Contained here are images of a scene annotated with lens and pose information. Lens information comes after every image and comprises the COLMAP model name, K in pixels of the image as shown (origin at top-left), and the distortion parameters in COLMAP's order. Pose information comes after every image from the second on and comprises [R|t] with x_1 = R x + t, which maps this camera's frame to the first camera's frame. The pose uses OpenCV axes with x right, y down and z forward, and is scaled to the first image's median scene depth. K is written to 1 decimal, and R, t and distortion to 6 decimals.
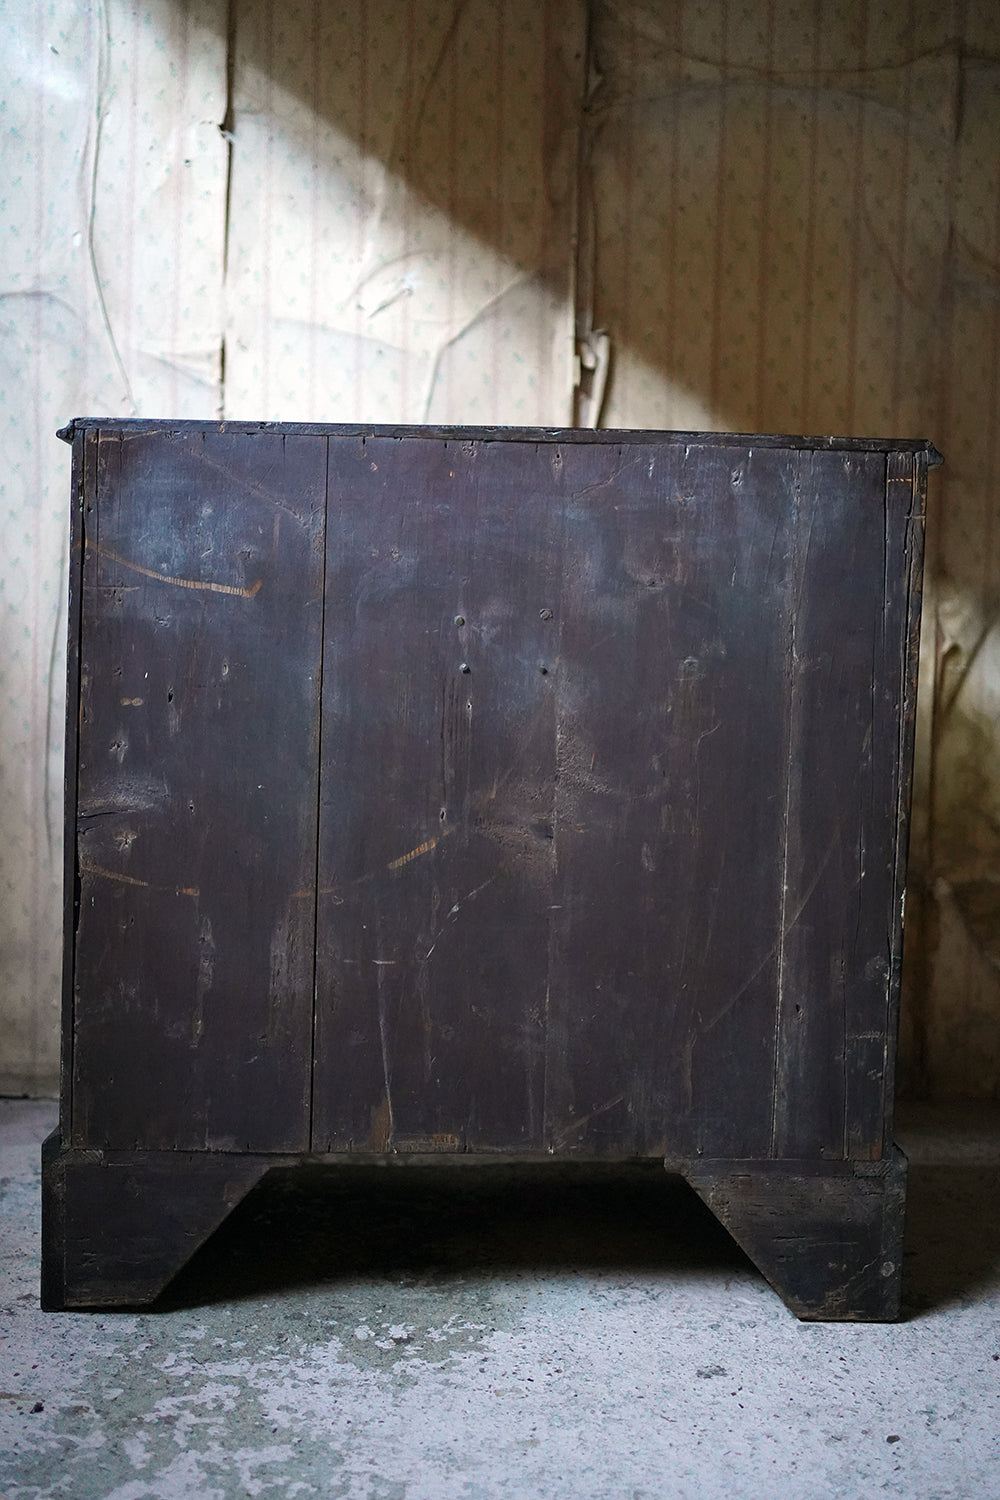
lens RADIAL K [[1521.6, 0, 500.5], [0, 1521.6, 757.3], [0, 0, 1]] dist [-0.027869, 0.167022]
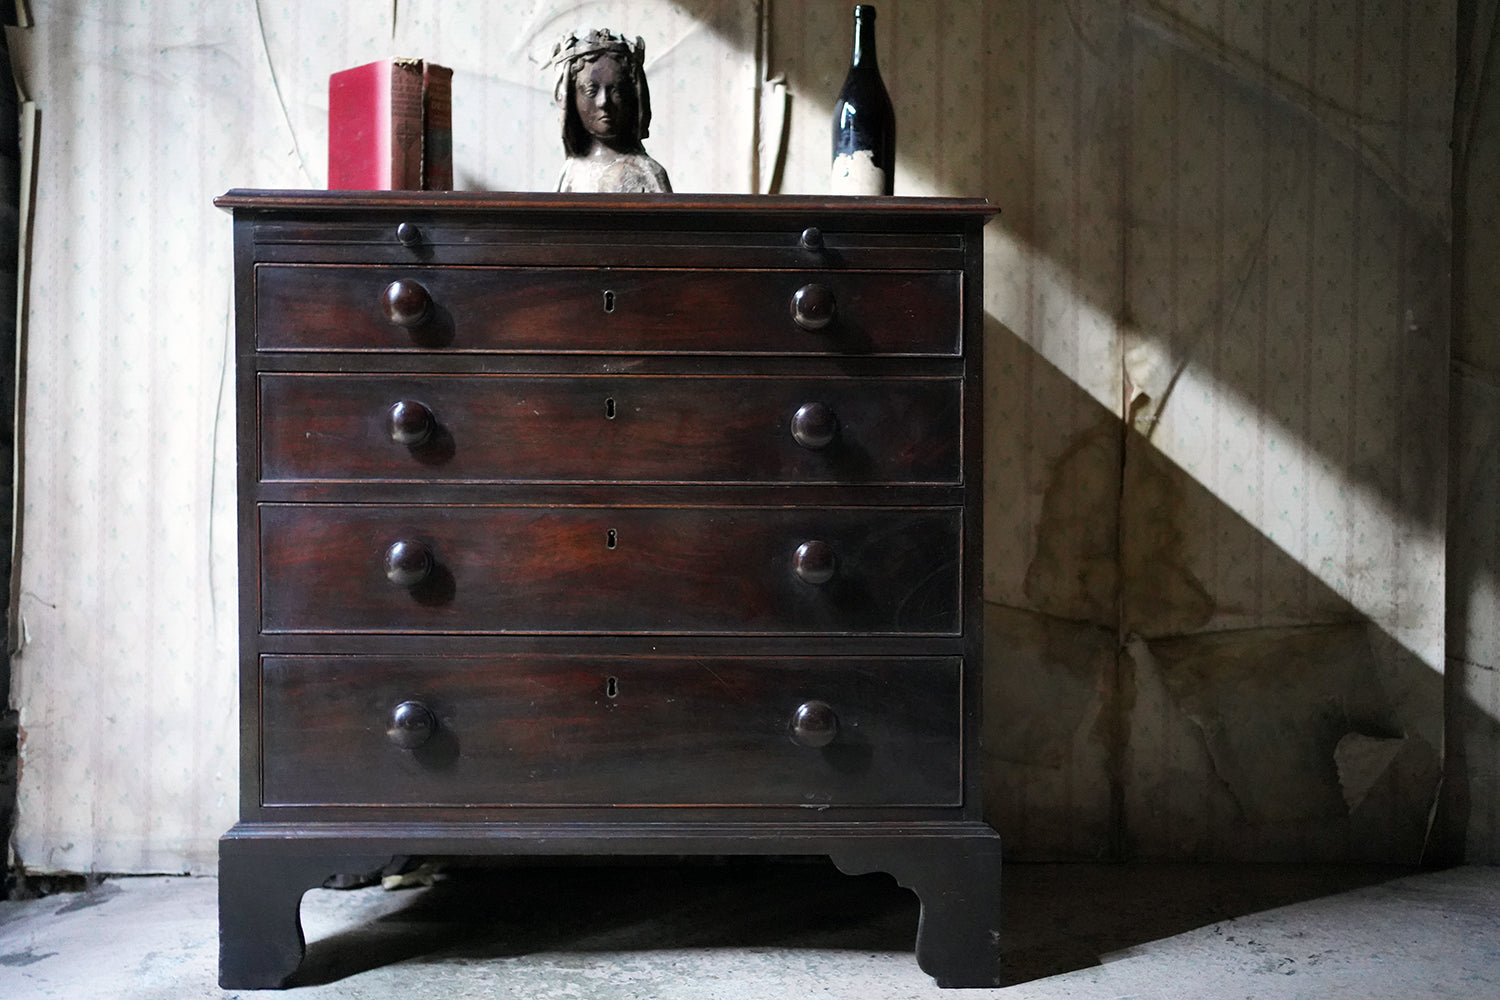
lens RADIAL K [[1521.5, 0, 750.9], [0, 1521.5, 498.4], [0, 0, 1]] dist [-0.027183, 0.166523]
pose [[0.999842, -0.012519, 0.012617, 0.033851], [0.013113, 0.998757, -0.048091, 0.038424], [-0.011999, 0.048249, 0.998763, 0.027544]]
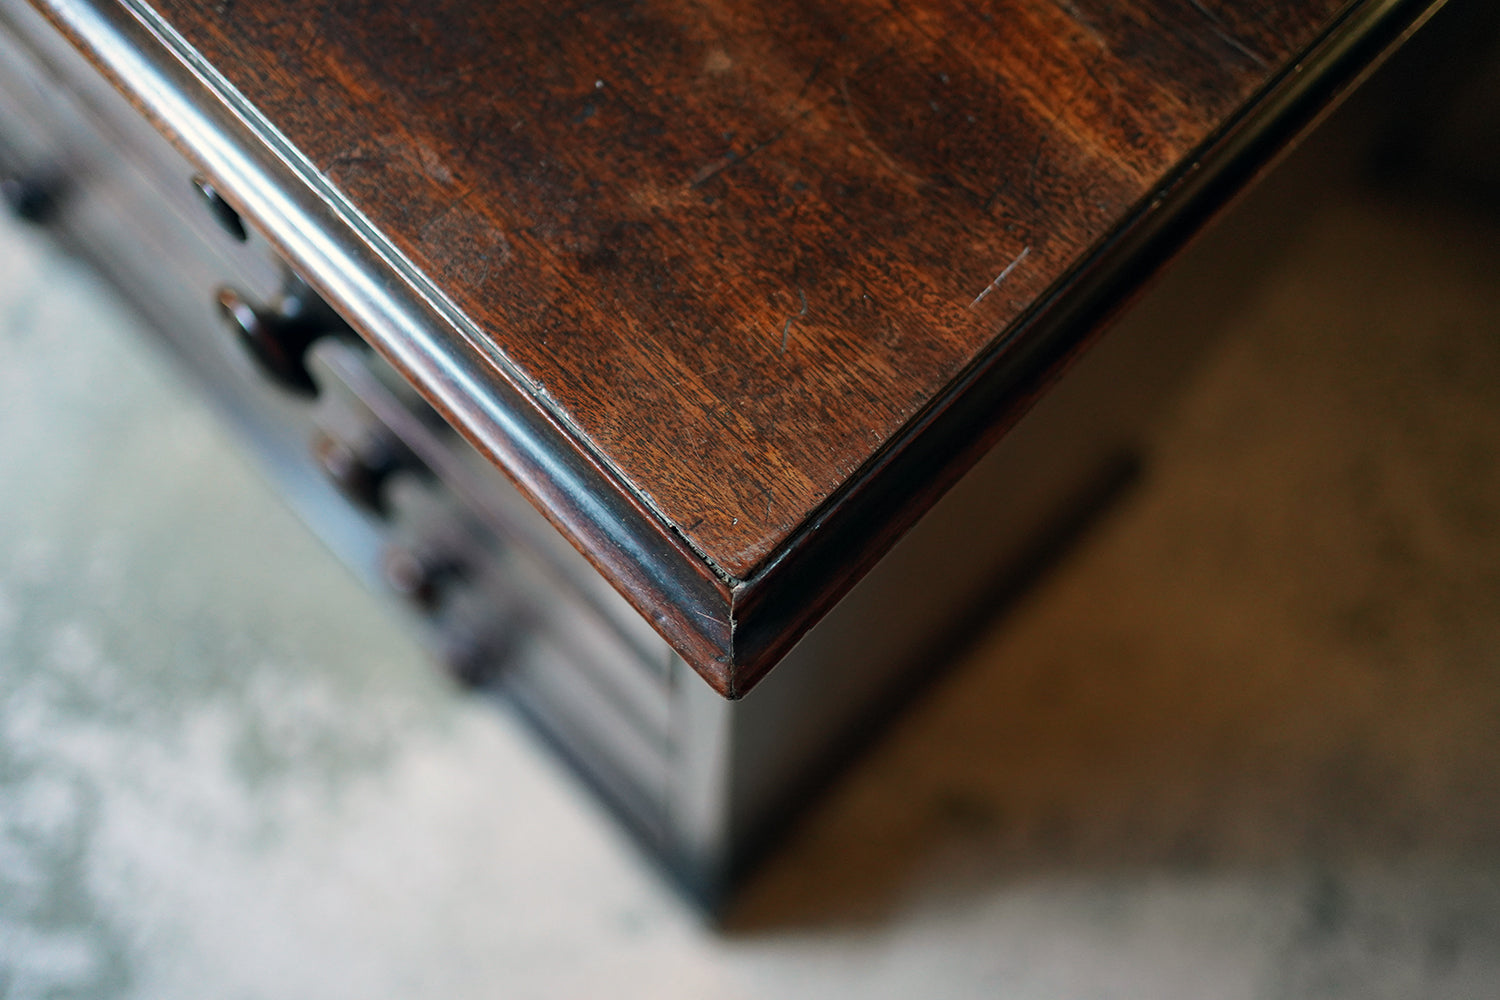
lens RADIAL K [[1538.4, 0, 749.2], [0, 1538.4, 478.4], [0, 0, 1]] dist [-0.026199, 0.143767]
pose [[0.948379, 0.304477, -0.088720, 0.130075], [-0.050313, 0.420656, 0.905824, -0.291387], [0.313123, -0.854601, 0.414260, 0.579538]]
